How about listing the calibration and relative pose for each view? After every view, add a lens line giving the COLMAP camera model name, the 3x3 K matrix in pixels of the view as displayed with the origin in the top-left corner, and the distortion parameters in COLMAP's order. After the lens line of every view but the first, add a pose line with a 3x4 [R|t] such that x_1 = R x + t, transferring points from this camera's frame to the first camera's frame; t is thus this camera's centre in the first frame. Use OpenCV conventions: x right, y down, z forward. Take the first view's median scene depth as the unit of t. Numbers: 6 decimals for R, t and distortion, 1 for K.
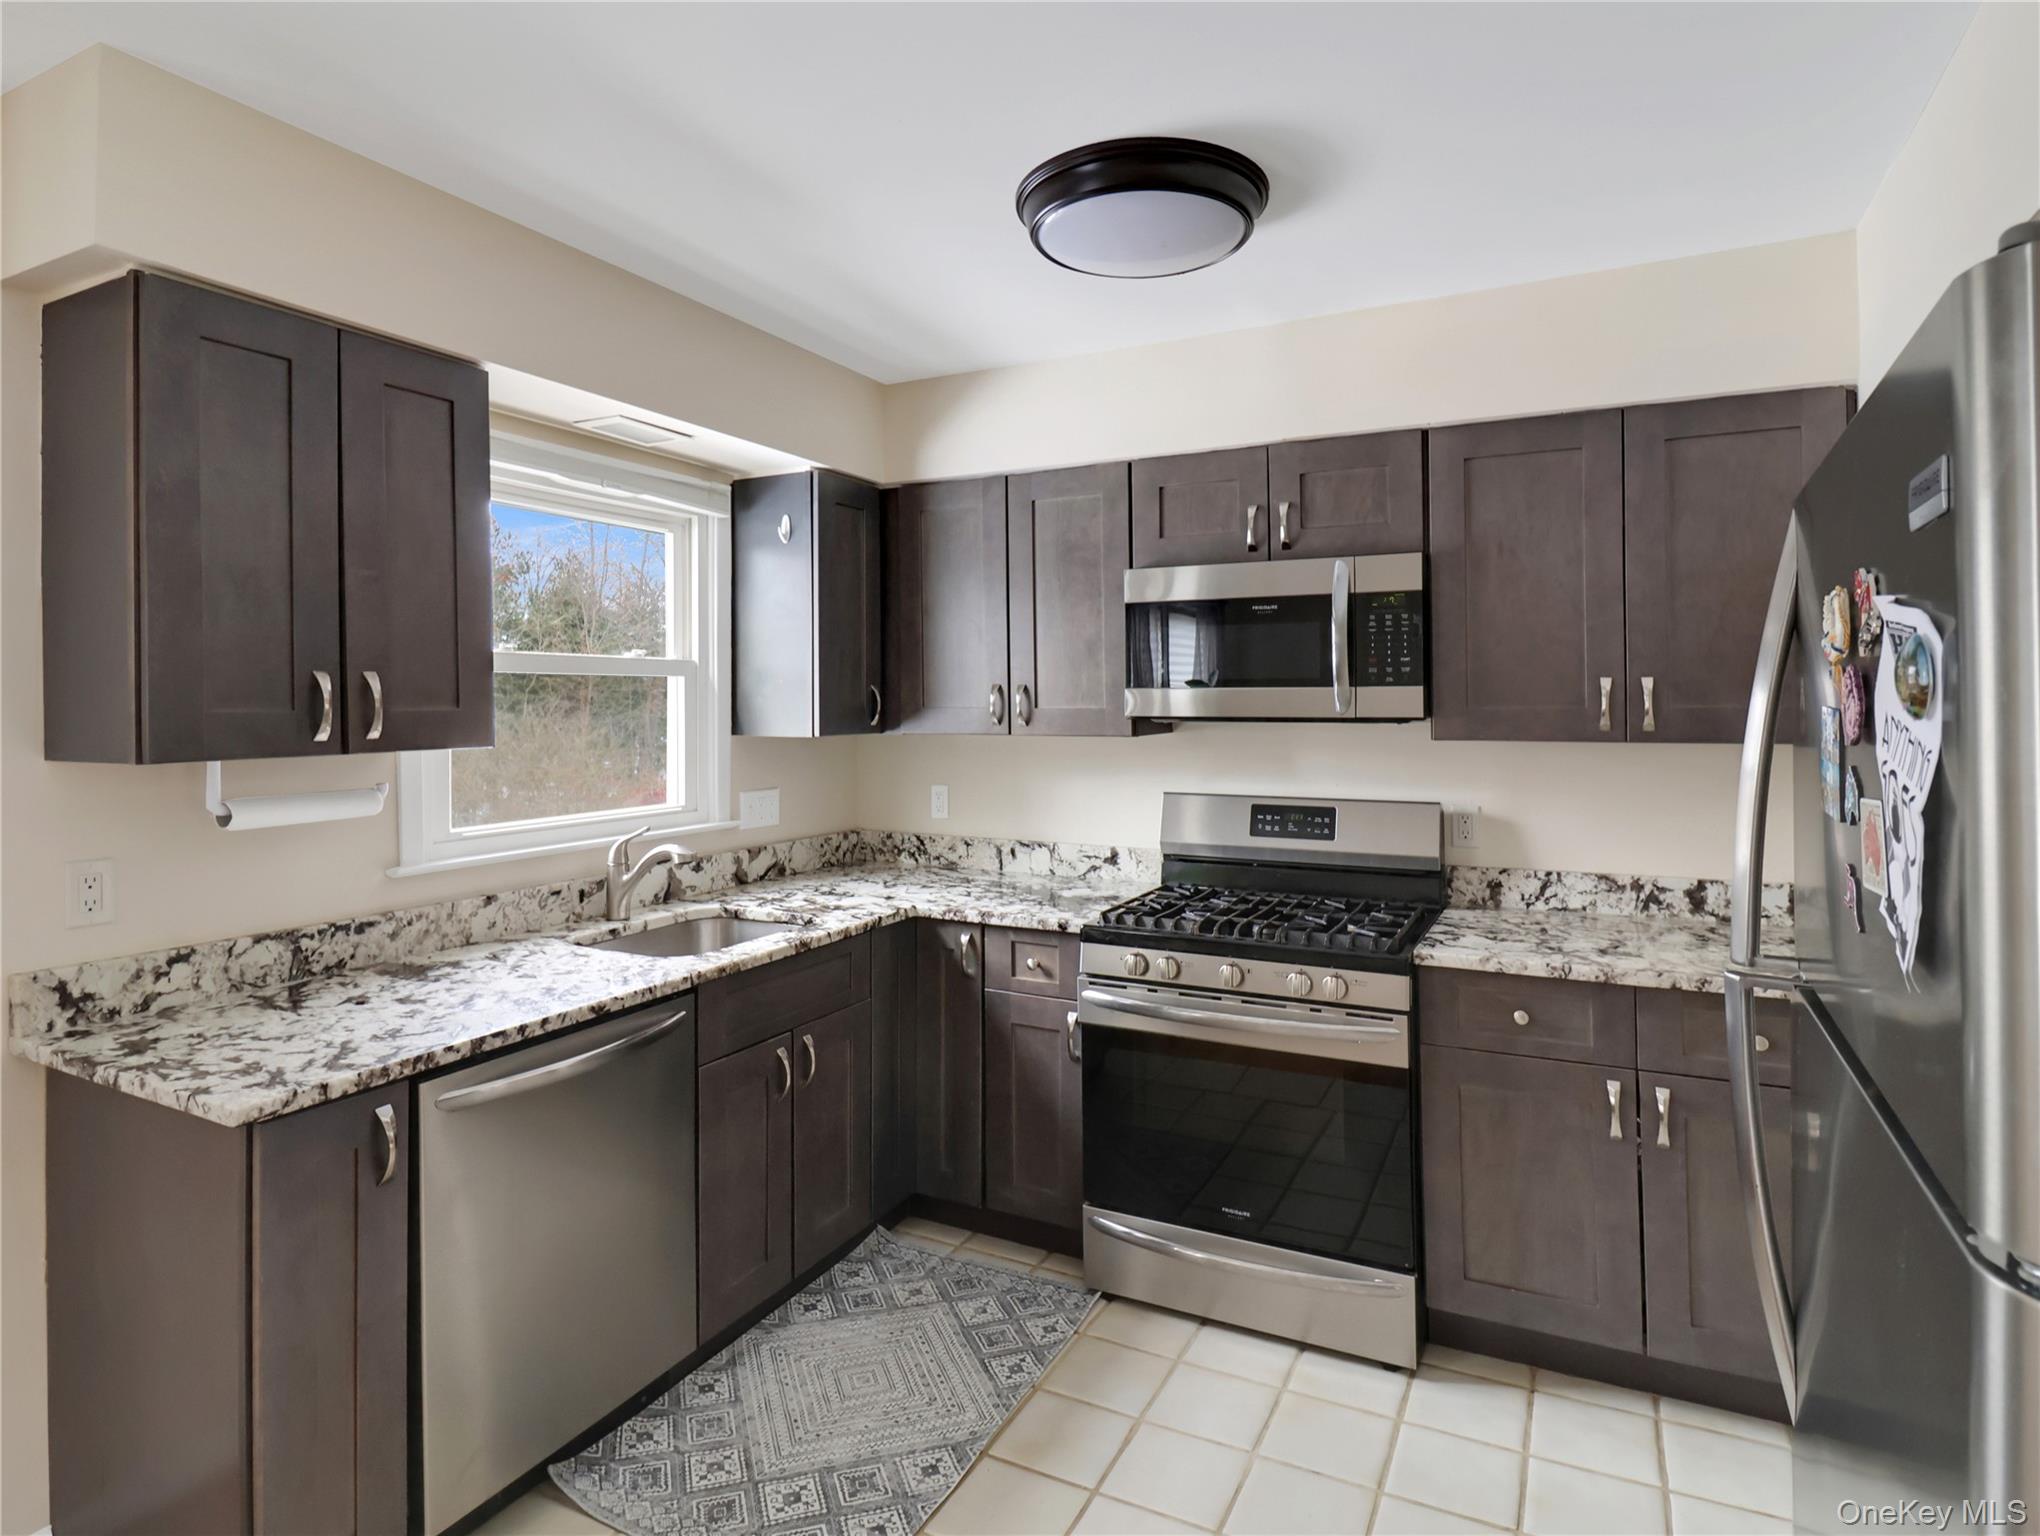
lens RADIAL K [[1110.6, 0, 1058.3], [0, 1110.6, 702.3], [0, 0, 1]] dist [0.007823, -0.013195]
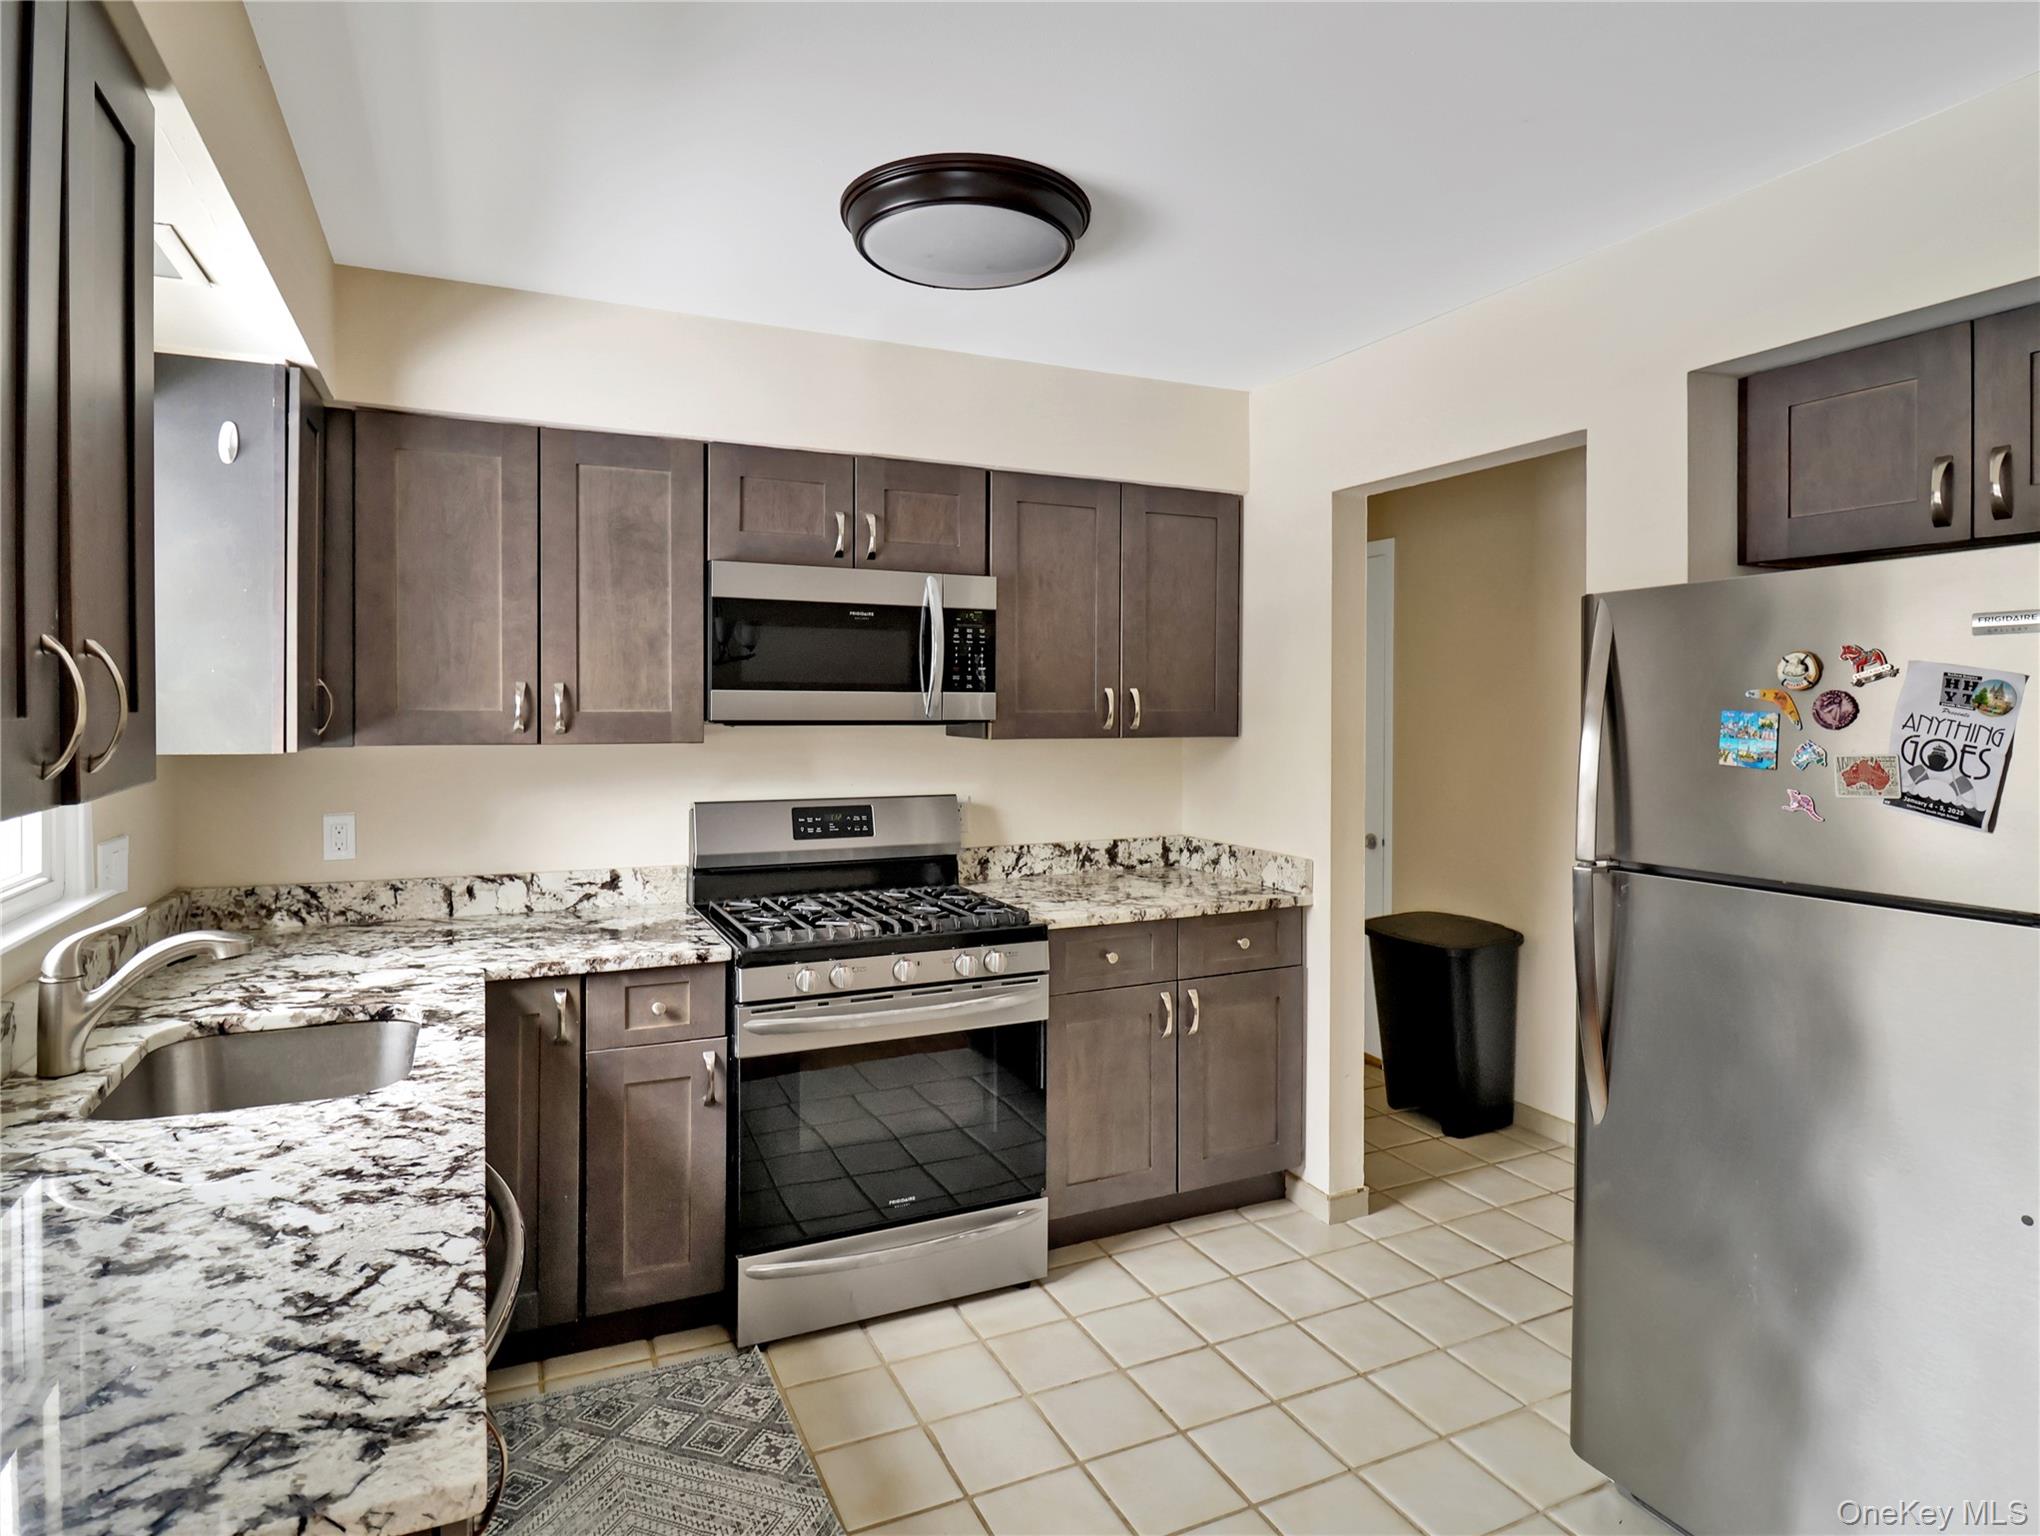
lens RADIAL K [[1110.6, 0, 983.2], [0, 1110.6, 701.5], [0, 0, 1]] dist [0.007823, -0.013195]
pose [[0.639919, 0.007461, 0.768406, -0.566530], [-0.005121, 0.999972, -0.005445, 0.001034], [-0.768425, -0.000451, 0.639940, 0.272244]]
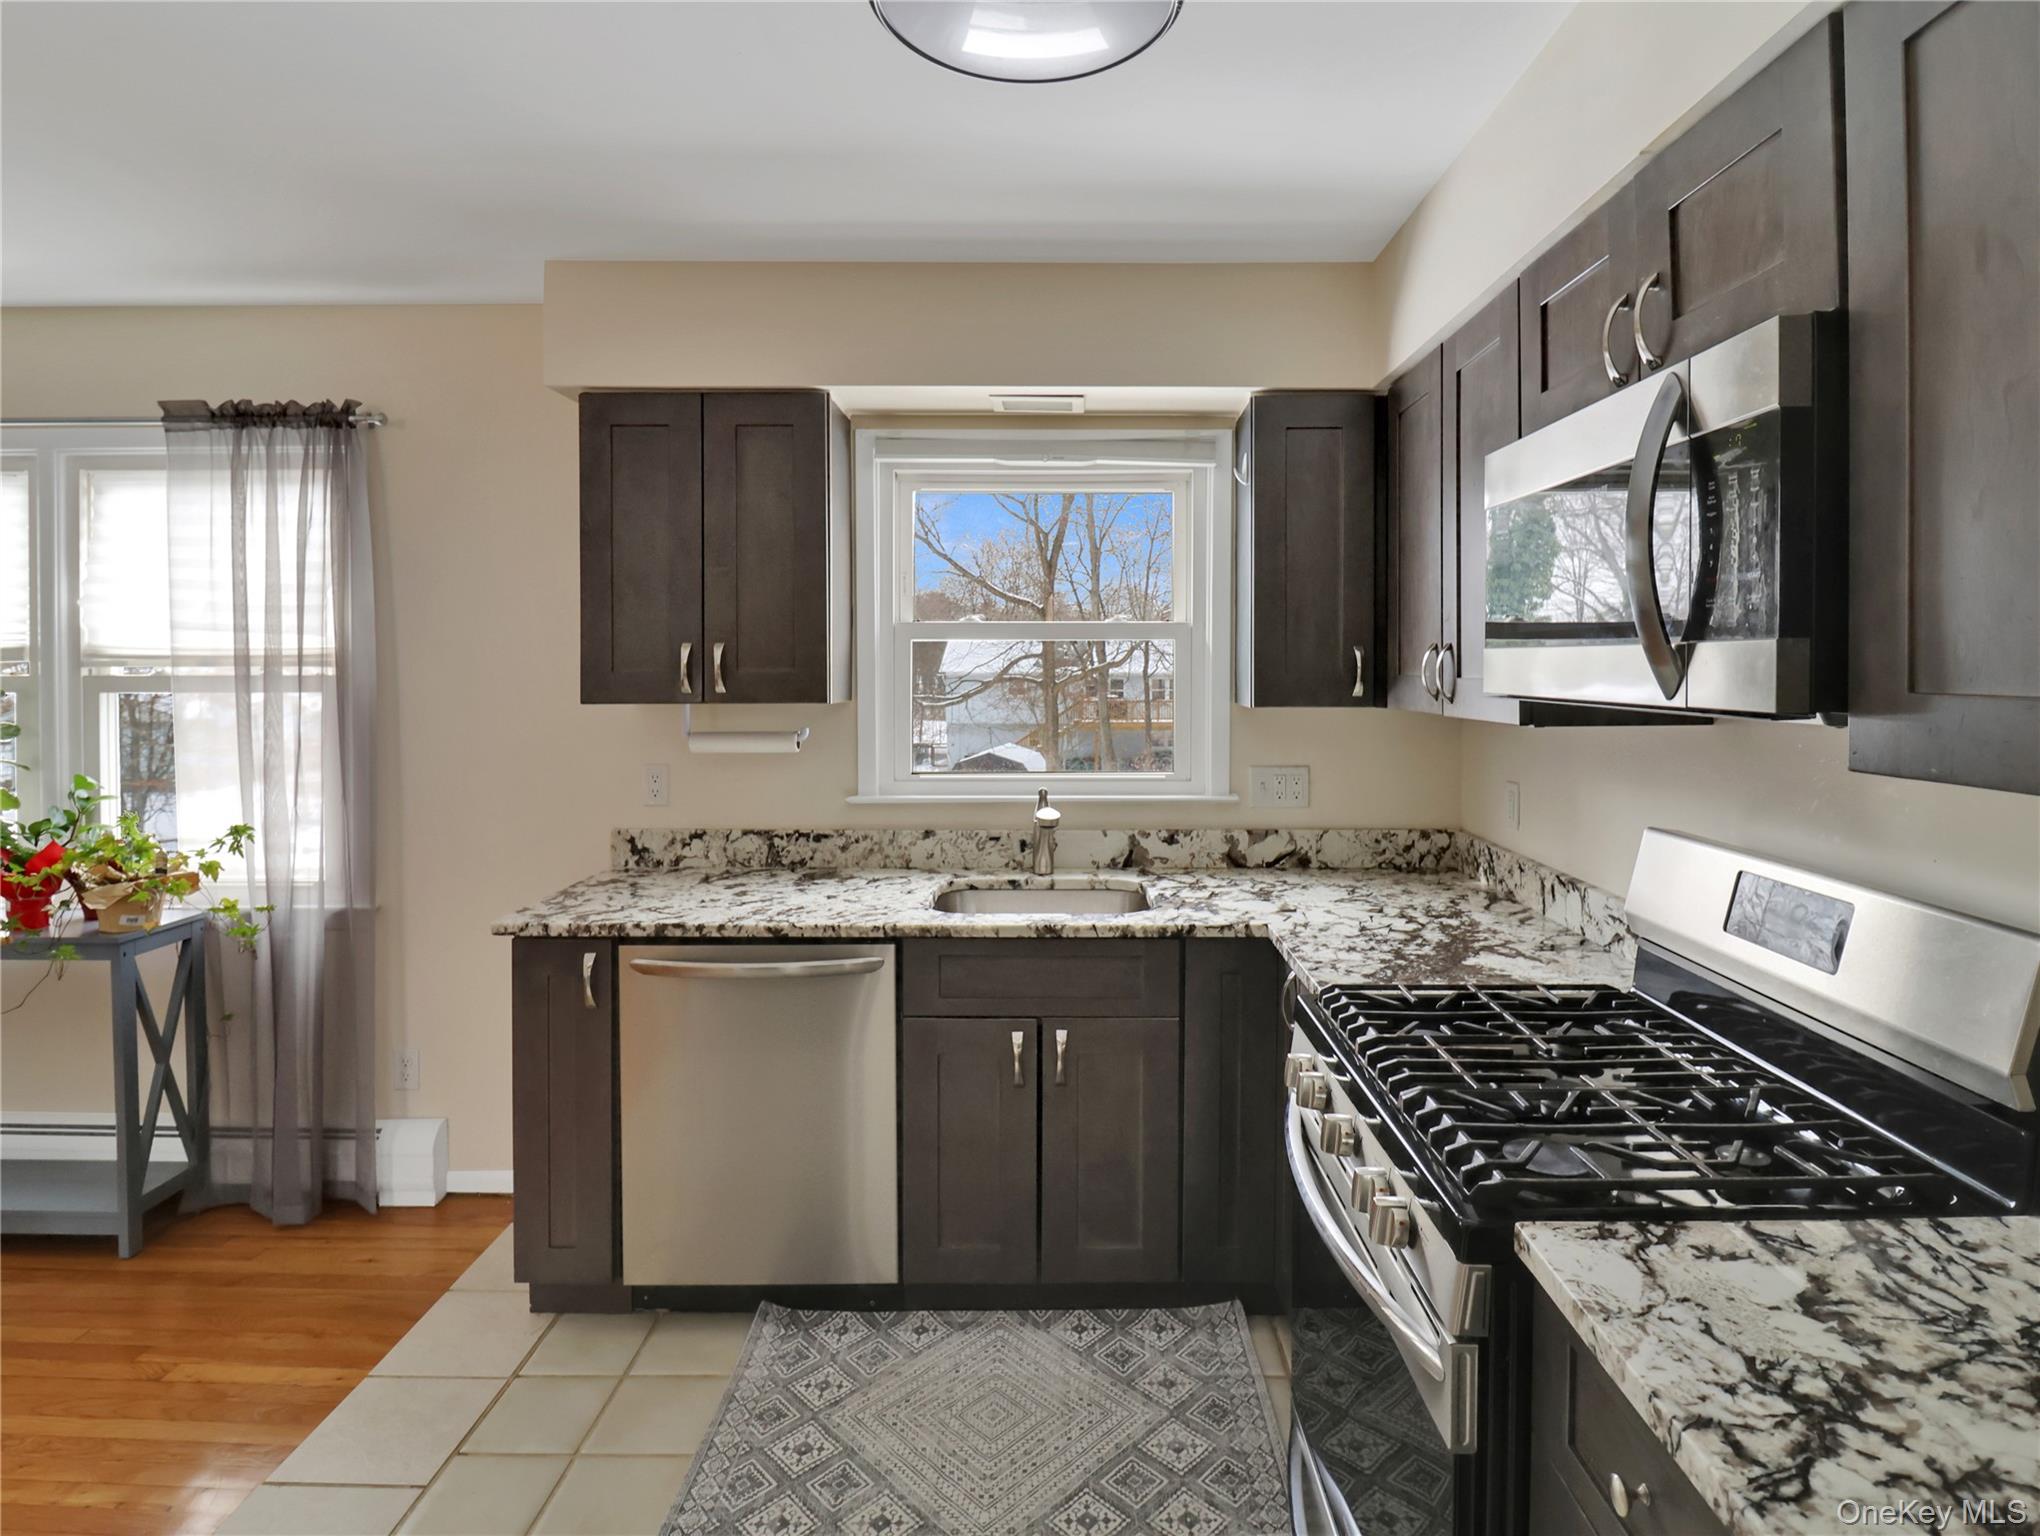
lens RADIAL K [[1110.6, 0, 966.3], [0, 1110.6, 676.3], [0, 0, 1]] dist [0.007823, -0.013195]
pose [[0.434485, 0.013460, -0.900578, 0.560802], [-0.001518, 0.999898, 0.014212, -0.005512], [0.900678, -0.004808, 0.434461, 0.529251]]
